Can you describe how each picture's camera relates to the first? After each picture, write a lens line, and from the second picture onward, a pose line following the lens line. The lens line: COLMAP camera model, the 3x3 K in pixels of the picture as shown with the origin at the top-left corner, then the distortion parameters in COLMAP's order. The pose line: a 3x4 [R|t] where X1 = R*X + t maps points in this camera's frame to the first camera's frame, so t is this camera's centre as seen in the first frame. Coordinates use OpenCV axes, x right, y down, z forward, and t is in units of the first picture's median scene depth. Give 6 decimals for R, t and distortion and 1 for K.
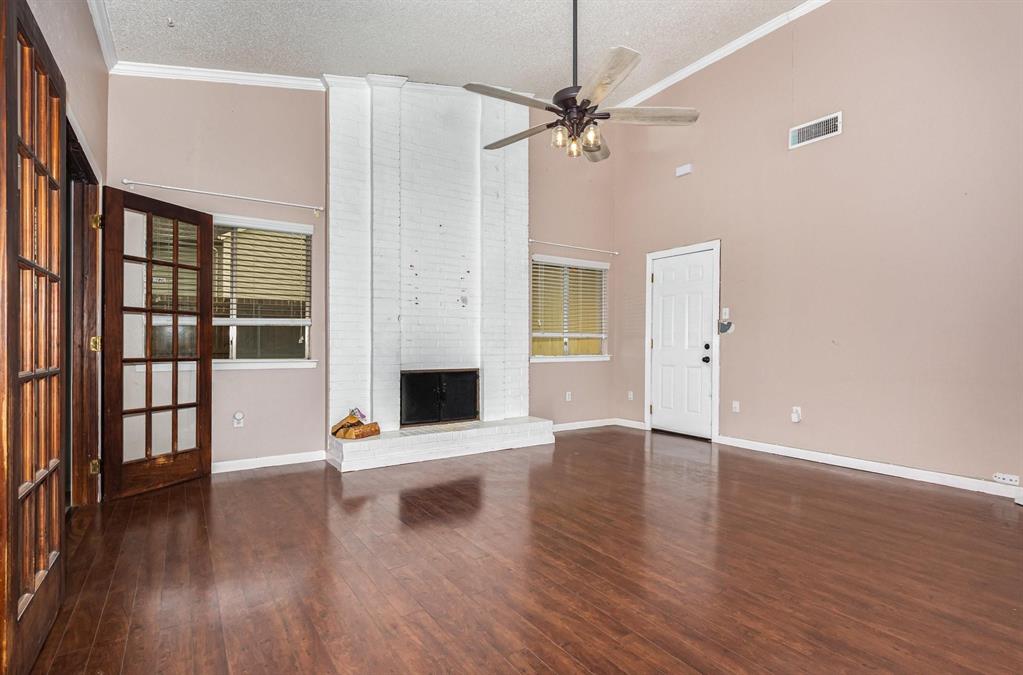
lens RADIAL K [[500.6, 0, 511.5], [0, 500.6, 337.5], [0, 0, 1]] dist [-0.000900, -0.000226]
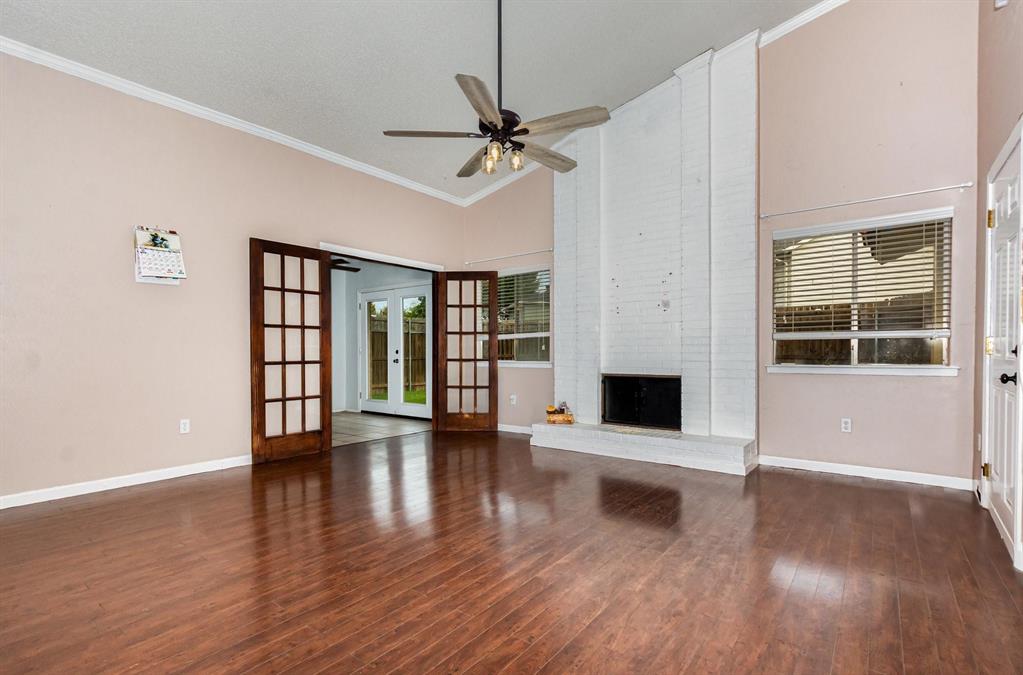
lens RADIAL K [[473.8, 0, 528.7], [0, 473.8, 350.8], [0, 0, 1]] dist [-0.018802, -0.000163]
pose [[0.323401, -0.003352, -0.946256, 0.754405], [0.018057, 0.999833, 0.002630, 0.009246], [0.946090, -0.017937, 0.323408, 0.505029]]
